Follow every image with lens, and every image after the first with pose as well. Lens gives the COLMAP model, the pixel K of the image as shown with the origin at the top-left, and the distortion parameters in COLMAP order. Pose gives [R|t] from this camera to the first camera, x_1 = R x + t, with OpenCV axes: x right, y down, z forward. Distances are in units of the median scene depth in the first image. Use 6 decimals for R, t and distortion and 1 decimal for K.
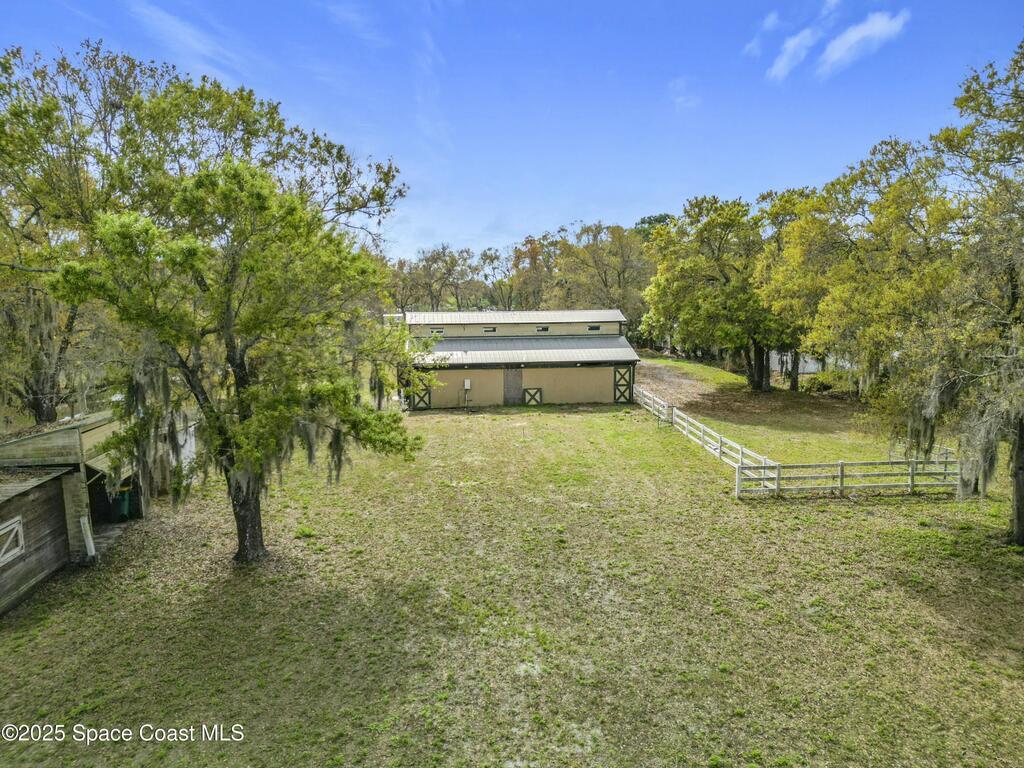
lens RADIAL K [[731.8, 0, 512.0], [0, 731.8, 384.0], [0, 0, 1]] dist [0.064765, -0.067963]
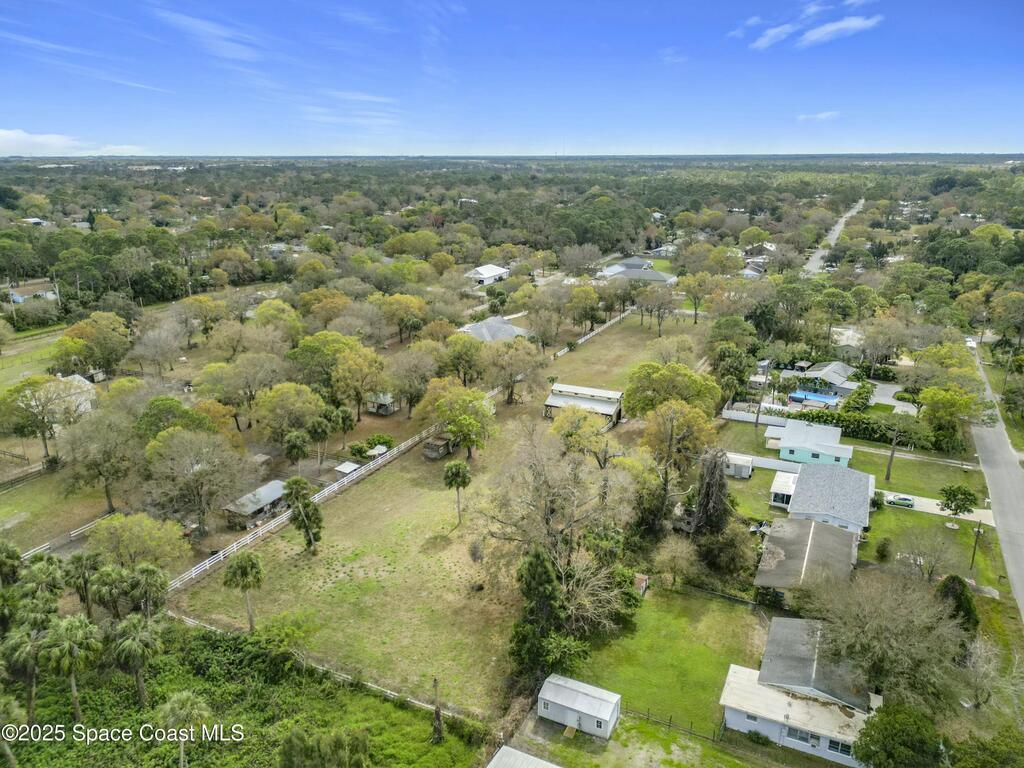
lens RADIAL K [[723.4, 0, 512.0], [0, 723.4, 384.0], [0, 0, 1]] dist [0.067126, -0.067582]
pose [[0.845950, 0.168243, -0.506026, 1.368876], [-0.075301, 0.977106, 0.198982, -0.753291], [0.527918, -0.130225, 0.839252, -1.813161]]
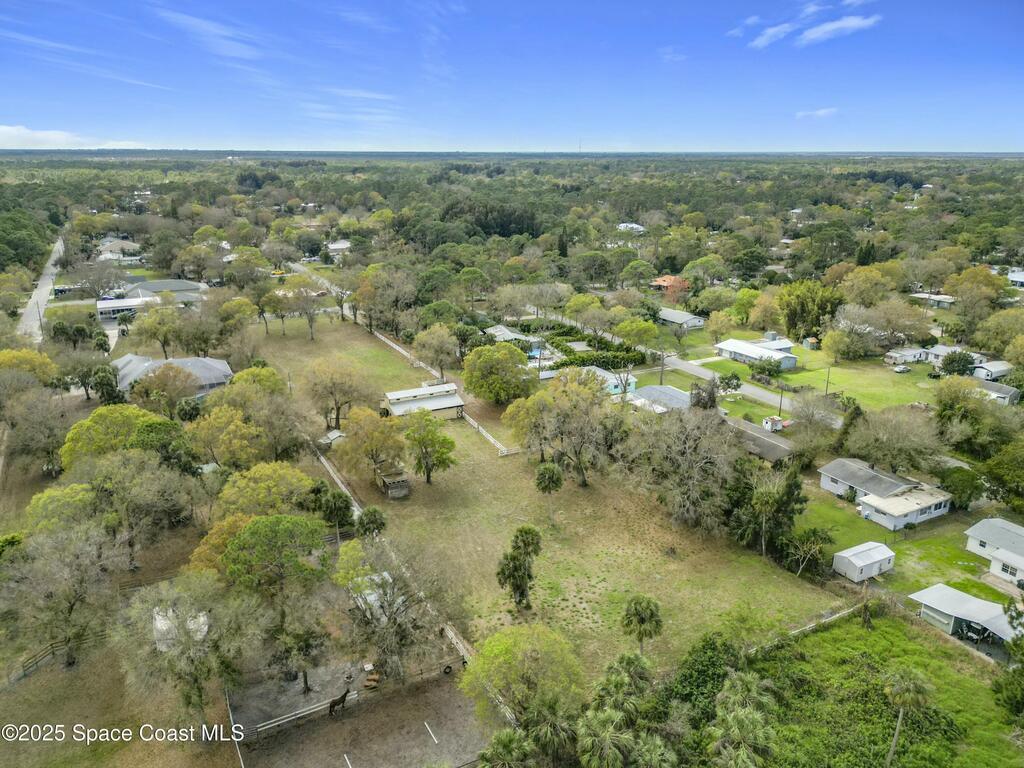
lens RADIAL K [[736.0, 0, 507.4], [0, 736.0, 355.4], [0, 0, 1]] dist [0.035098, -0.003016]
pose [[0.932094, -0.084653, 0.352185, -0.779431], [0.034712, 0.988708, 0.145782, -0.721438], [-0.360549, -0.123657, 0.924507, -2.050448]]
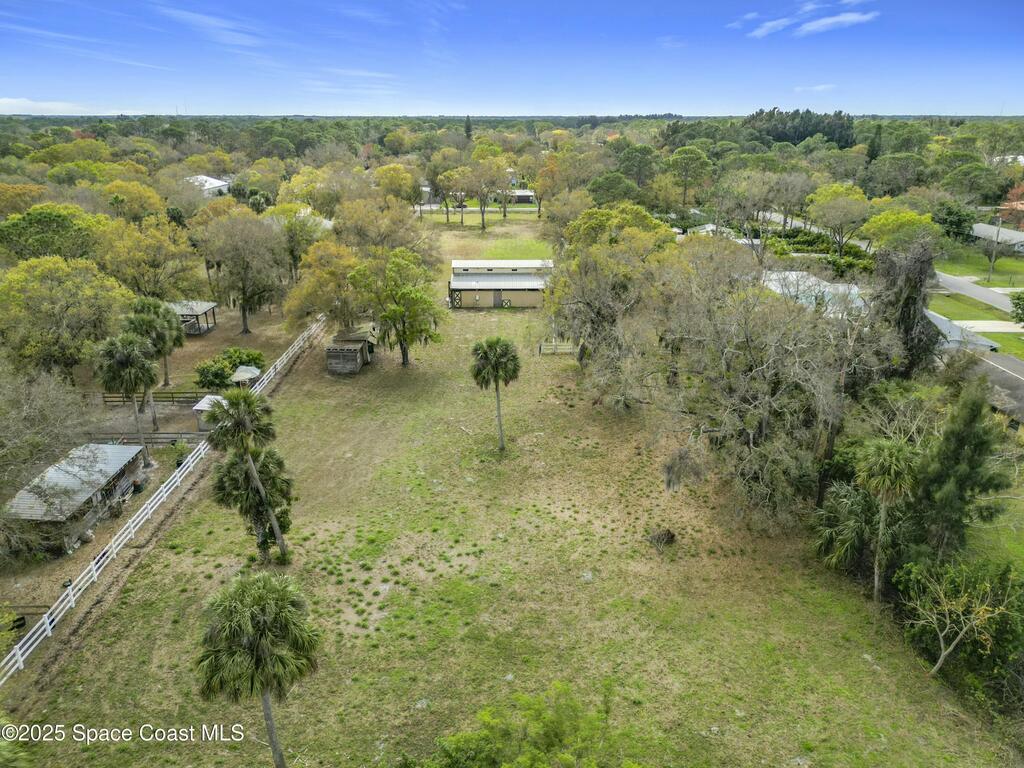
lens RADIAL K [[723.4, 0, 512.0], [0, 723.4, 384.0], [0, 0, 1]] dist [0.067126, -0.067582]
pose [[0.995099, 0.044687, -0.088206, 0.257722], [-0.023862, 0.974213, 0.224363, -0.246327], [0.095958, -0.221159, 0.970505, -1.236412]]
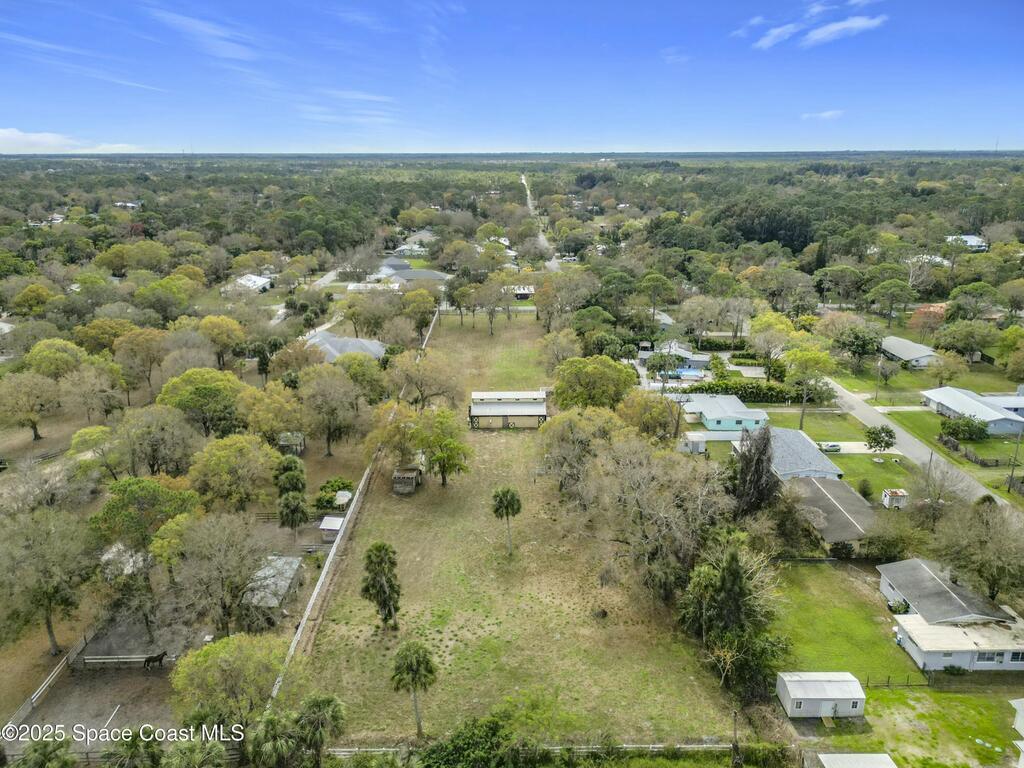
lens RADIAL K [[731.8, 0, 512.0], [0, 731.8, 384.0], [0, 0, 1]] dist [0.064765, -0.067963]
pose [[0.994939, 0.036478, -0.093630, 0.317520], [-0.019473, 0.984112, 0.176478, -0.711123], [0.098580, -0.173762, 0.979841, -2.024774]]
